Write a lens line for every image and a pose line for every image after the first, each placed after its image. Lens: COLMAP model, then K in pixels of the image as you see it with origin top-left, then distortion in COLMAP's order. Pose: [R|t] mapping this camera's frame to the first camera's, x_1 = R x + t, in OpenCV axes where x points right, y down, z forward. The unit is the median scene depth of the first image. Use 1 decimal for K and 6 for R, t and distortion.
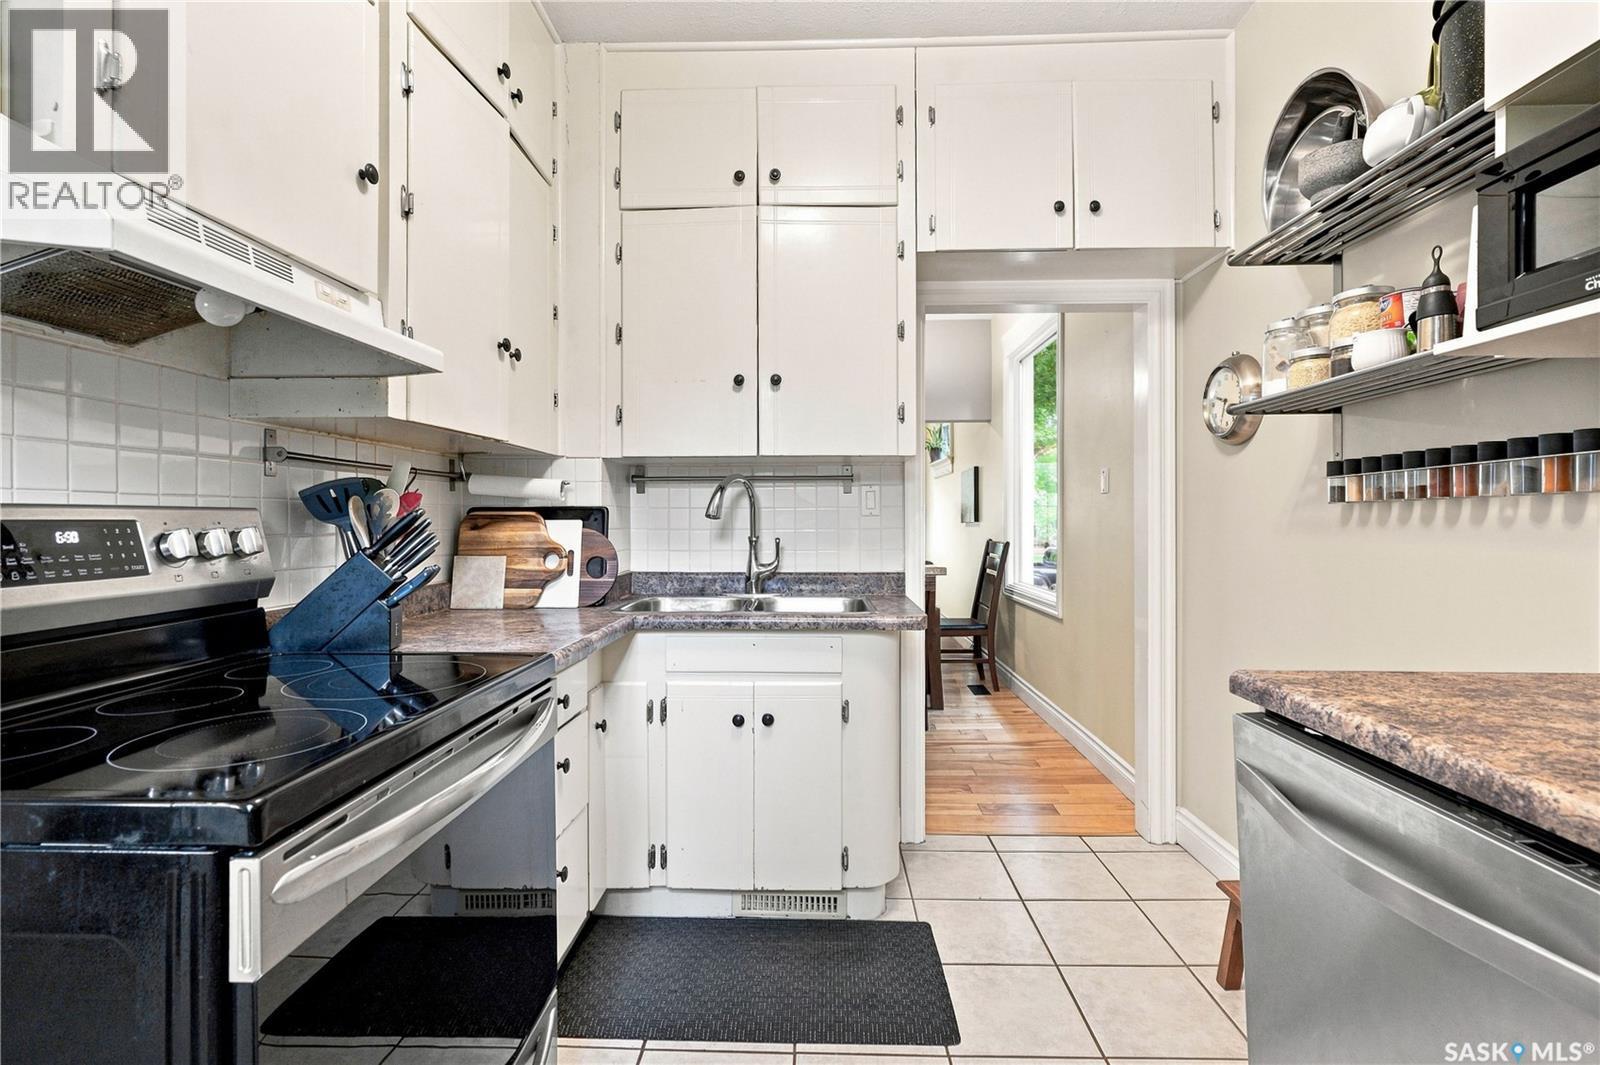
lens RADIAL K [[735.3, 0, 798.2], [0, 735.3, 520.1], [0, 0, 1]] dist [0.001029, -0.000493]
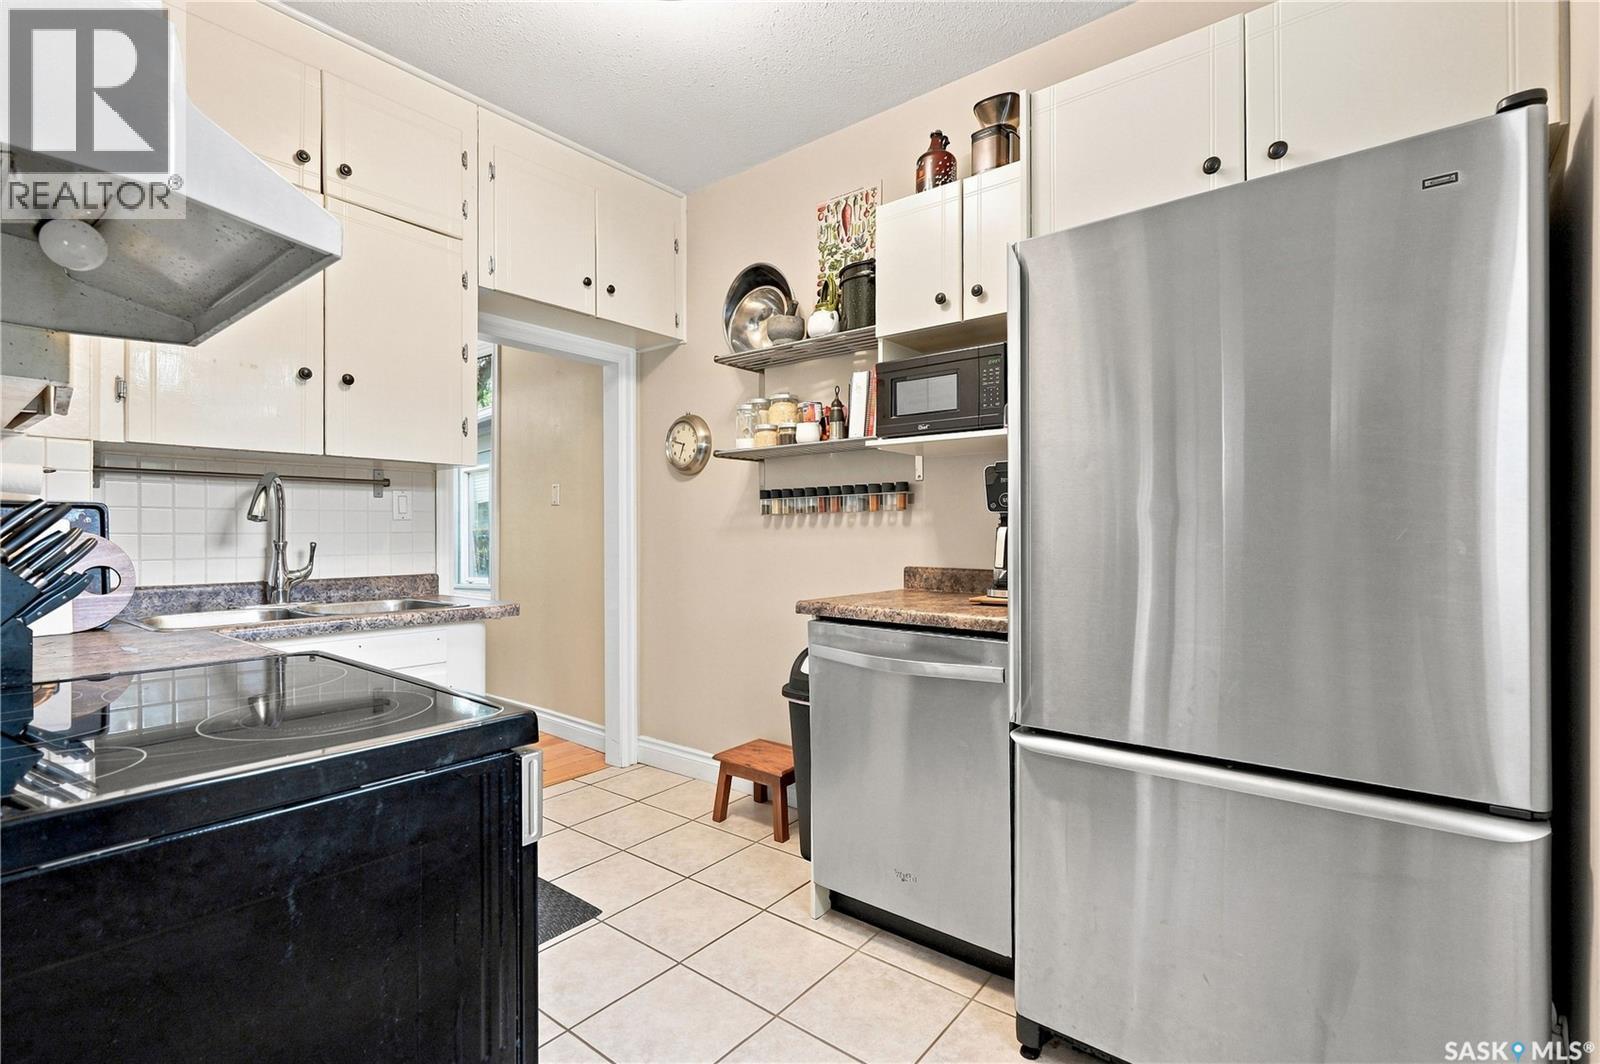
lens RADIAL K [[735.3, 0, 791.5], [0, 735.3, 526.7], [0, 0, 1]] dist [0.001029, -0.000493]
pose [[0.607782, 0.006260, 0.794079, -0.593787], [0.000957, 0.999962, -0.008615, 0.019169], [-0.794103, 0.005996, 0.607753, -0.085504]]
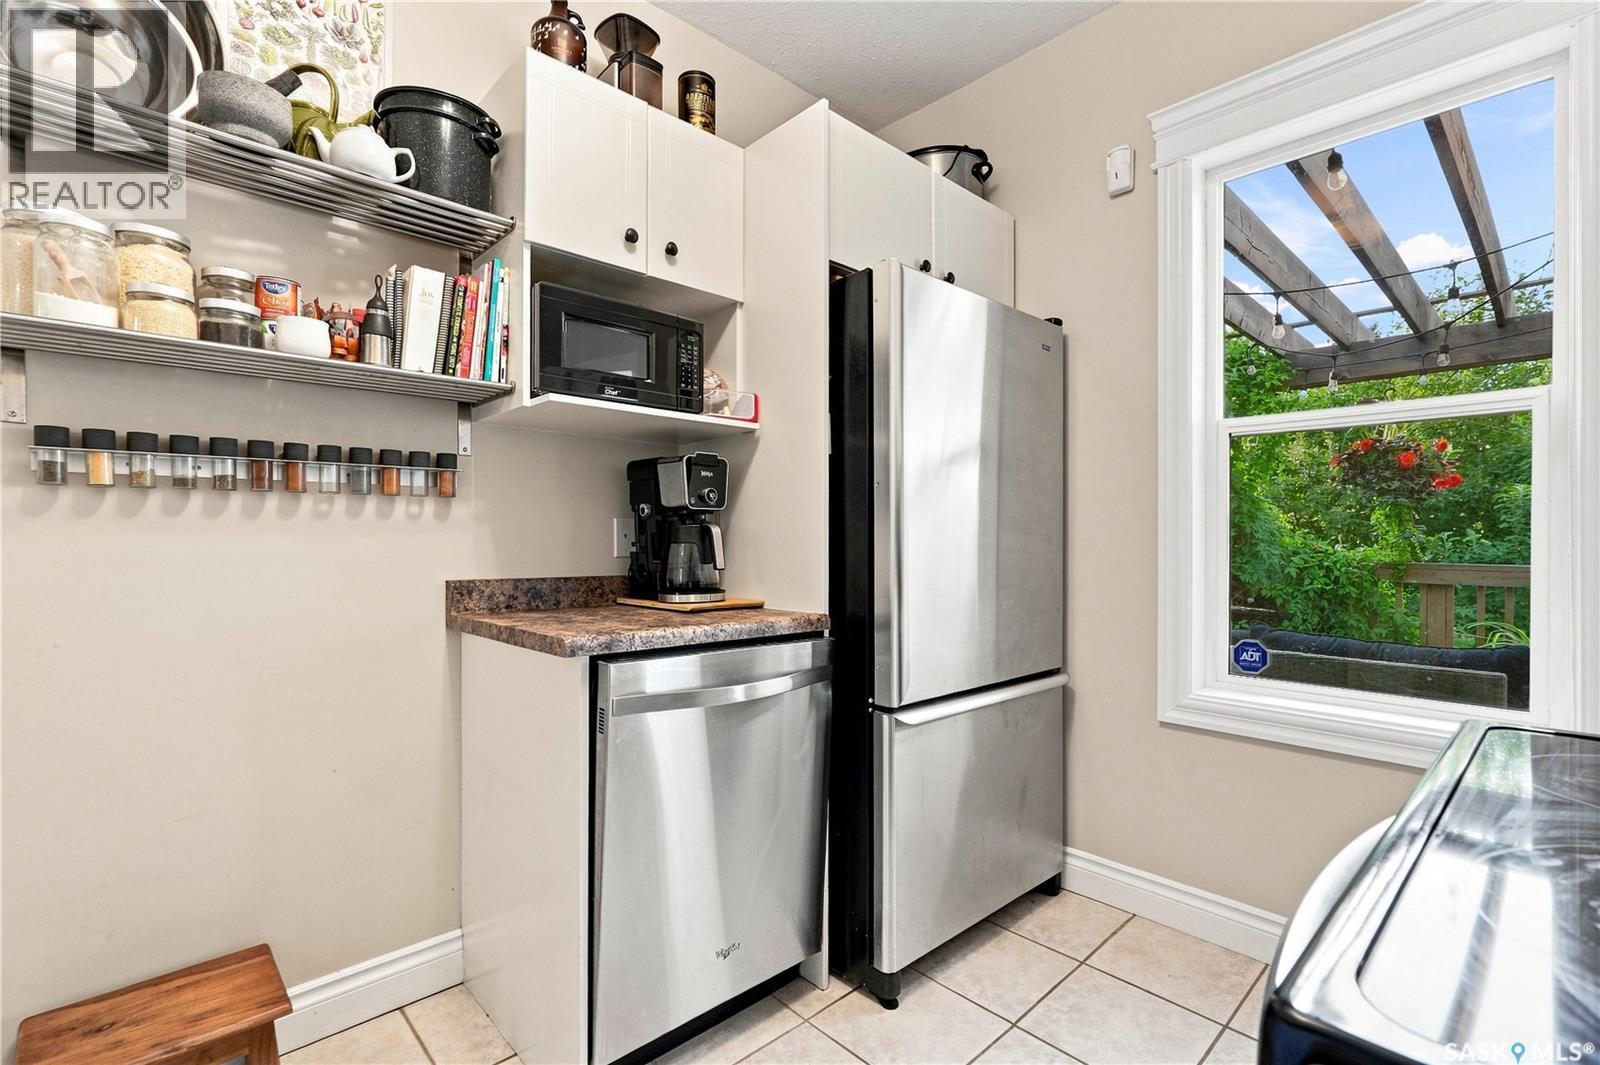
lens RADIAL K [[735.3, 0, 806.9], [0, 735.3, 539.8], [0, 0, 1]] dist [0.001029, -0.000493]
pose [[-0.709563, 0.001516, 0.704640, -0.317360], [0.000505, 0.999999, -0.001642, 0.033458], [-0.704641, -0.000809, -0.709563, 1.007510]]
